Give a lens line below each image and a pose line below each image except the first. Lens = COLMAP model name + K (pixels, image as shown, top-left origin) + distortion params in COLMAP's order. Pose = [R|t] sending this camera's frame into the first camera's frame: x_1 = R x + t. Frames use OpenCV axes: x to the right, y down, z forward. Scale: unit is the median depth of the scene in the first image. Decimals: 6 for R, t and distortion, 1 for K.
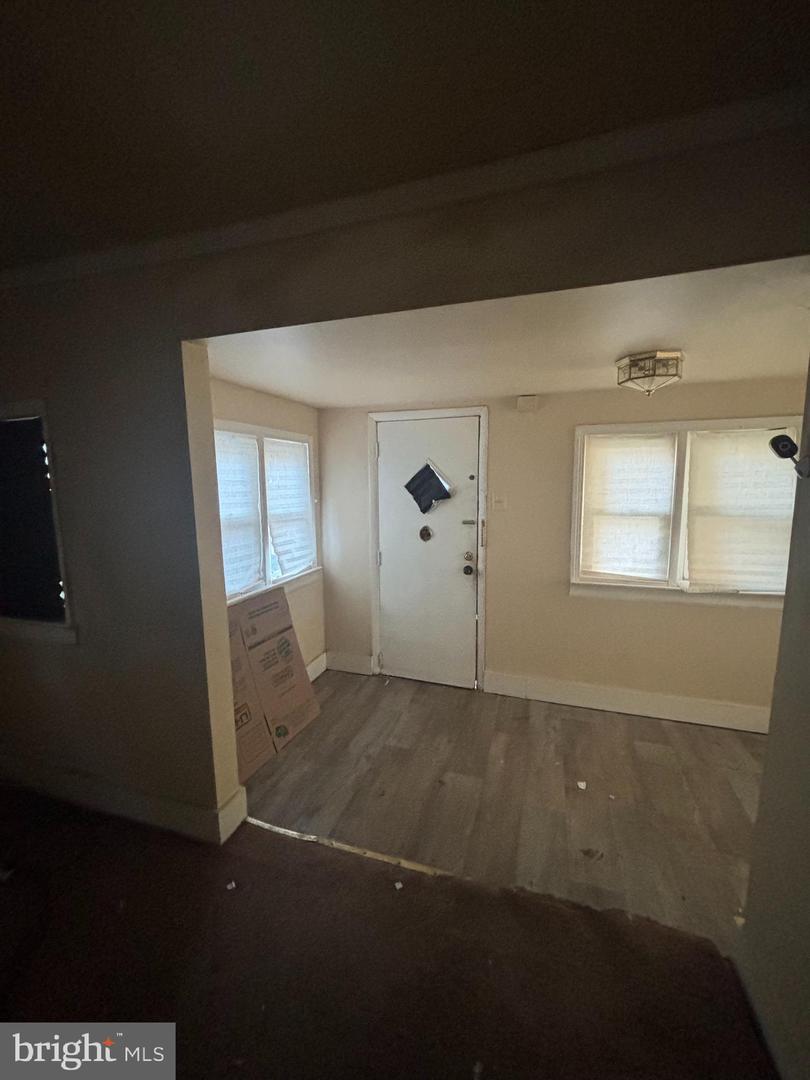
lens RADIAL K [[436.3, 0, 404.7], [0, 436.3, 541.5], [0, 0, 1]] dist [-0.003924, -0.000689]
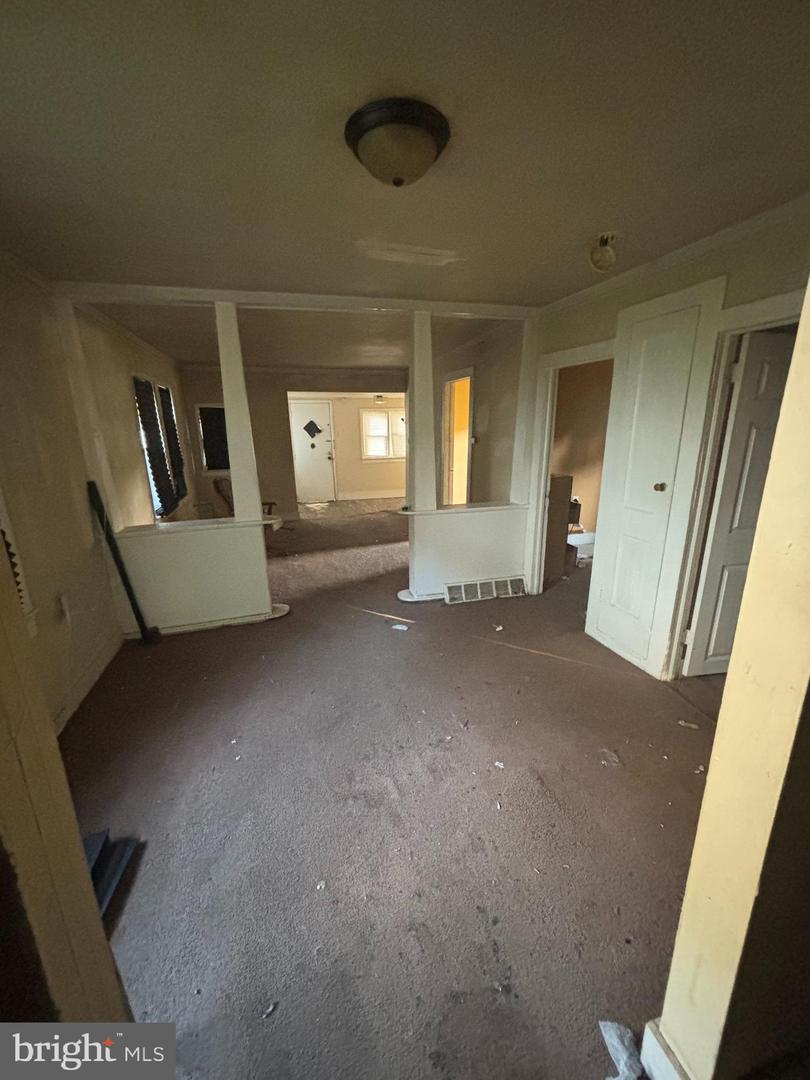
lens RADIAL K [[436.3, 0, 405.9], [0, 436.3, 545.2], [0, 0, 1]] dist [-0.003924, -0.000689]
pose [[0.809361, -0.158476, 0.565526, -1.281432], [0.085766, 0.984477, 0.153132, 0.258365], [-0.581015, -0.075436, 0.810389, -1.833895]]
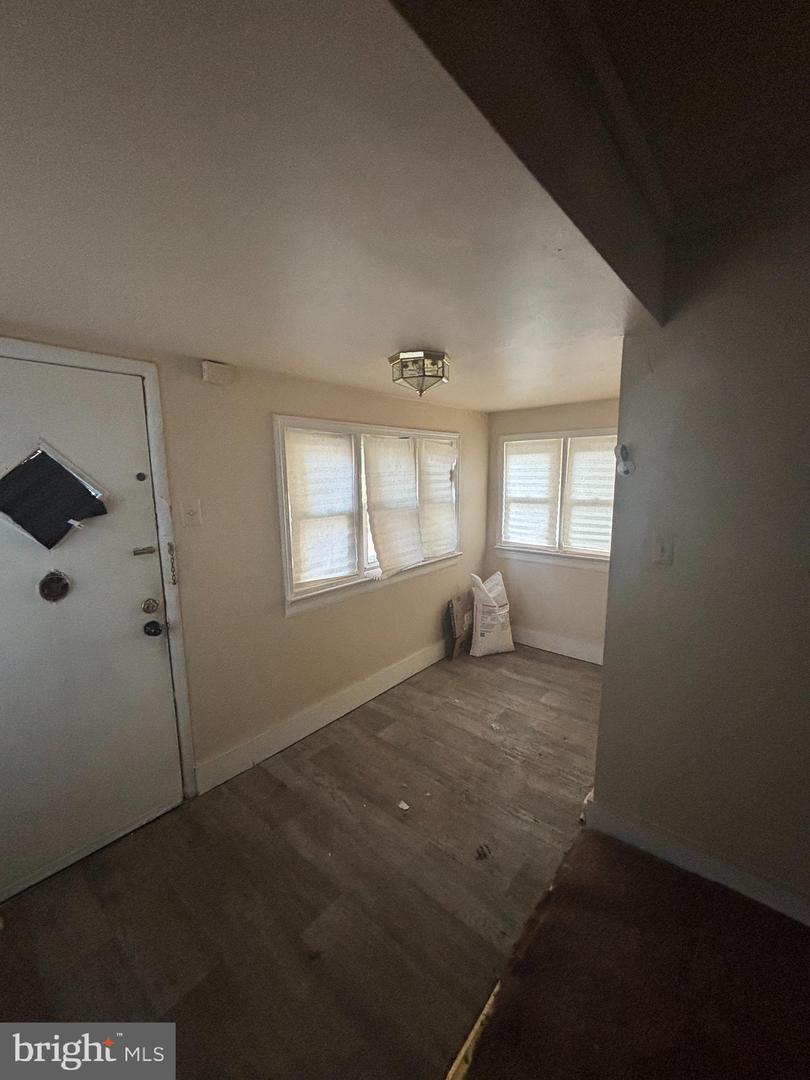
lens RADIAL K [[436.3, 0, 406.1], [0, 436.3, 535.0], [0, 0, 1]] dist [-0.003924, -0.000689]
pose [[0.355652, -0.128788, 0.925703, -0.306588], [0.129013, 0.987744, 0.087853, -0.078481], [-0.925671, 0.088183, 0.367908, 0.475388]]
